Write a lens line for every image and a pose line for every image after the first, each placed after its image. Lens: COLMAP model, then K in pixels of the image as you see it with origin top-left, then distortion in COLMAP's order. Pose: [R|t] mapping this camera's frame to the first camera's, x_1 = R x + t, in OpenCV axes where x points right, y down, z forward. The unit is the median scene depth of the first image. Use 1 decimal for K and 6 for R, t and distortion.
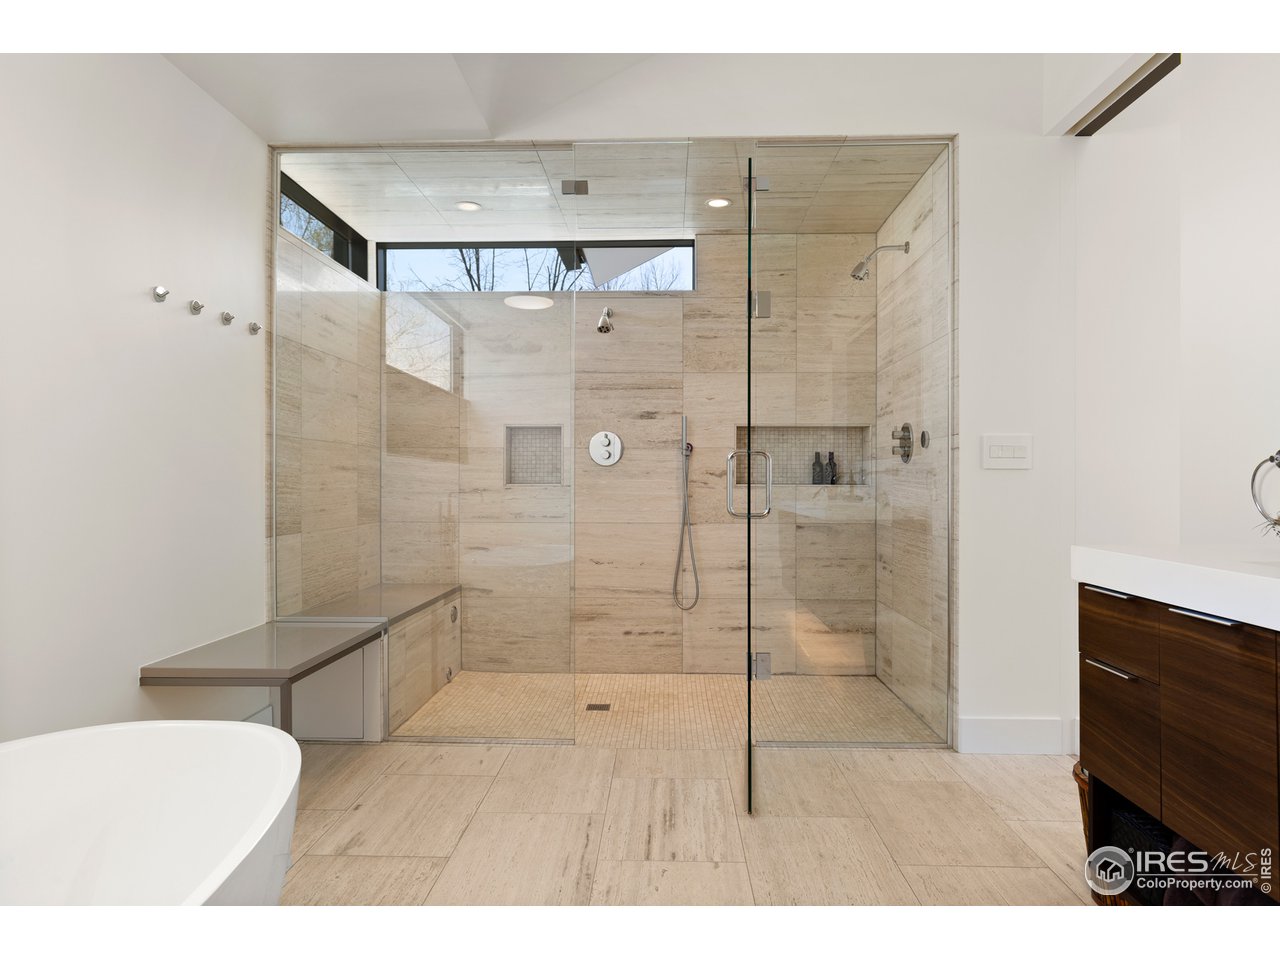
lens RADIAL K [[788.7, 0, 640.4], [0, 788.7, 479.7], [0, 0, 1]] dist [-0.000182, 0.001014]
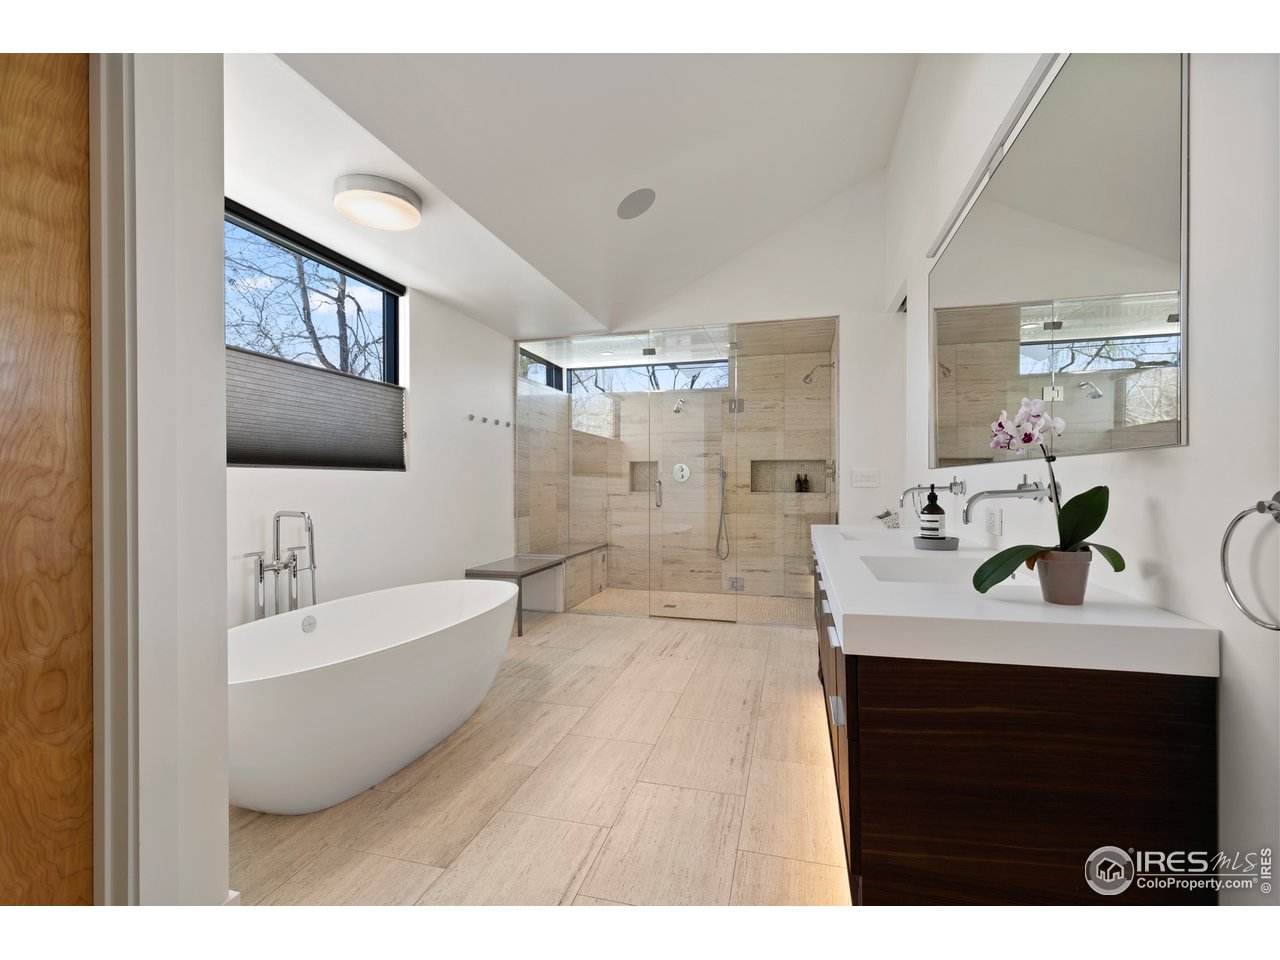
lens RADIAL K [[573.1, 0, 643.8], [0, 573.1, 482.4], [0, 0, 1]] dist [-0.000027, -0.000220]
pose [[0.971804, -0.001672, -0.235785, 0.198577], [0.002584, 0.999990, 0.003558, -0.023150], [0.235776, -0.004067, 0.971799, -0.364447]]
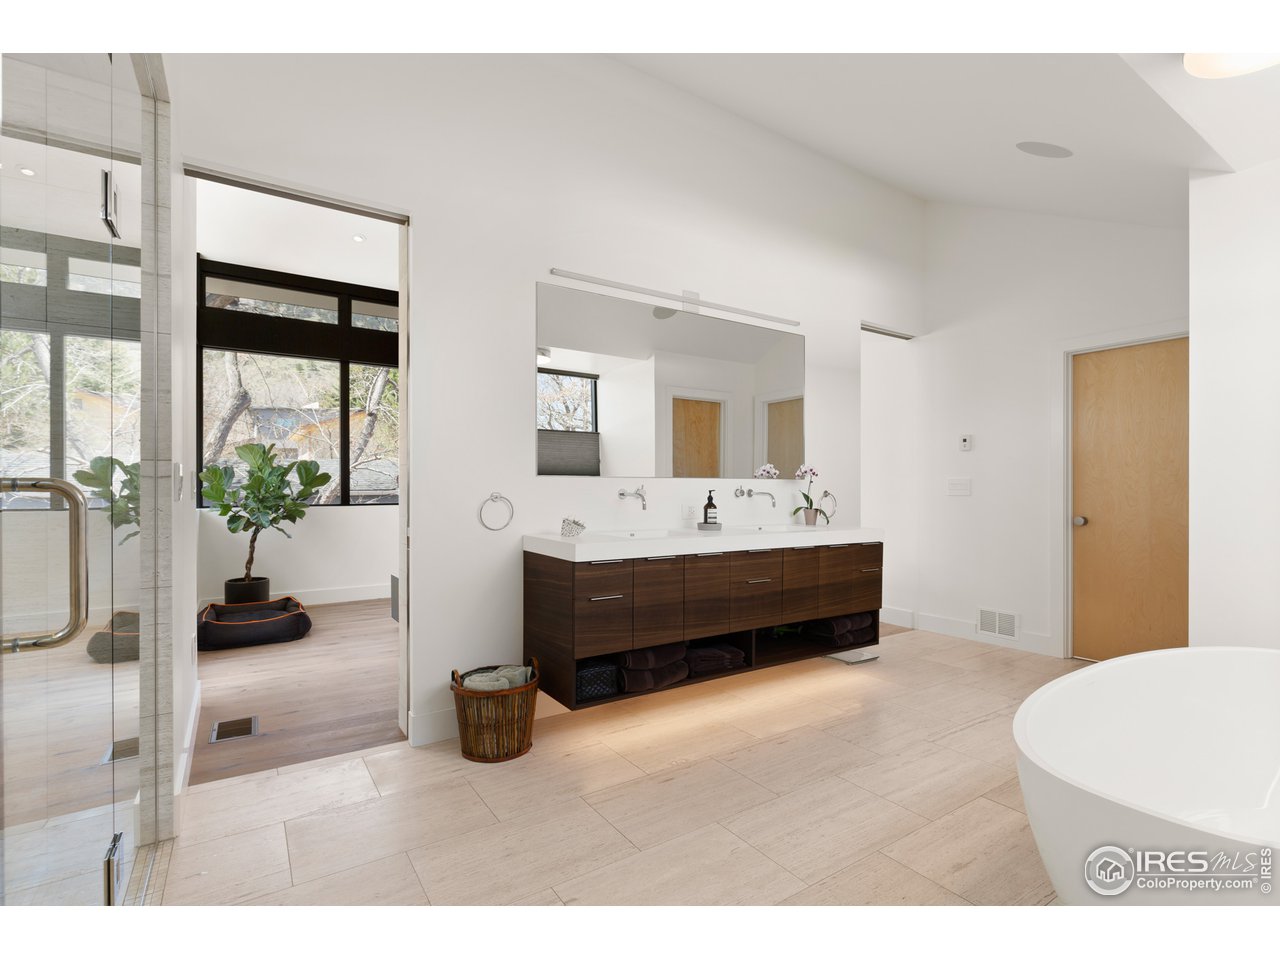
lens RADIAL K [[614.5, 0, 638.0], [0, 614.5, 486.1], [0, 0, 1]] dist [-0.001327, -0.001154]
pose [[-0.571086, 0.000806, 0.820890, -0.315895], [-0.001942, 0.999995, -0.002333, -0.022660], [-0.820888, -0.002926, -0.571081, 0.729633]]
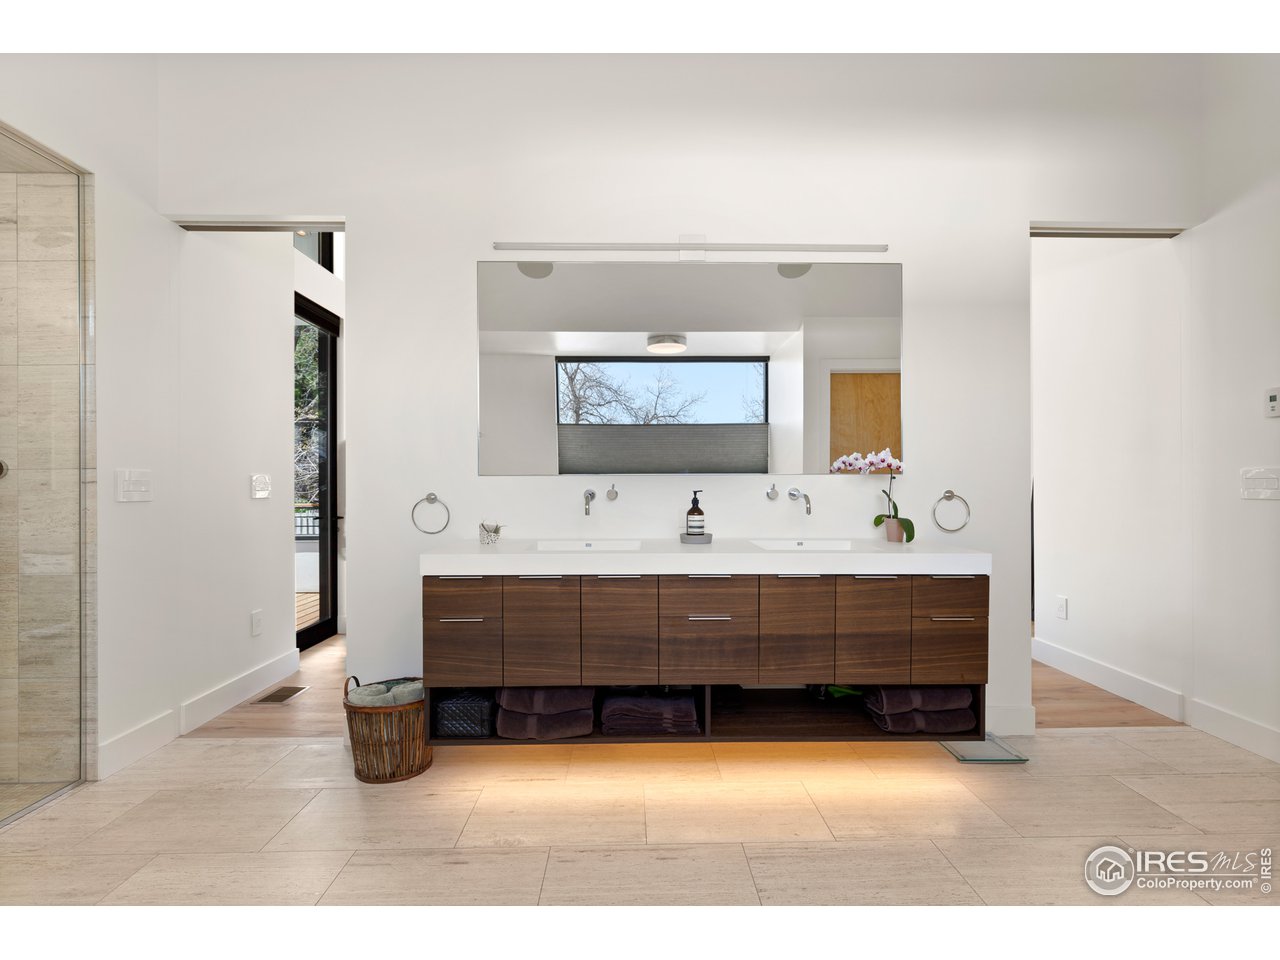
lens RADIAL K [[614.5, 0, 636.1], [0, 614.5, 484.8], [0, 0, 1]] dist [-0.001327, -0.001154]
pose [[-0.044997, 0.001740, 0.998986, -0.316594], [0.003737, 0.999992, -0.001574, -0.024739], [-0.998980, 0.003662, -0.045003, 0.255527]]
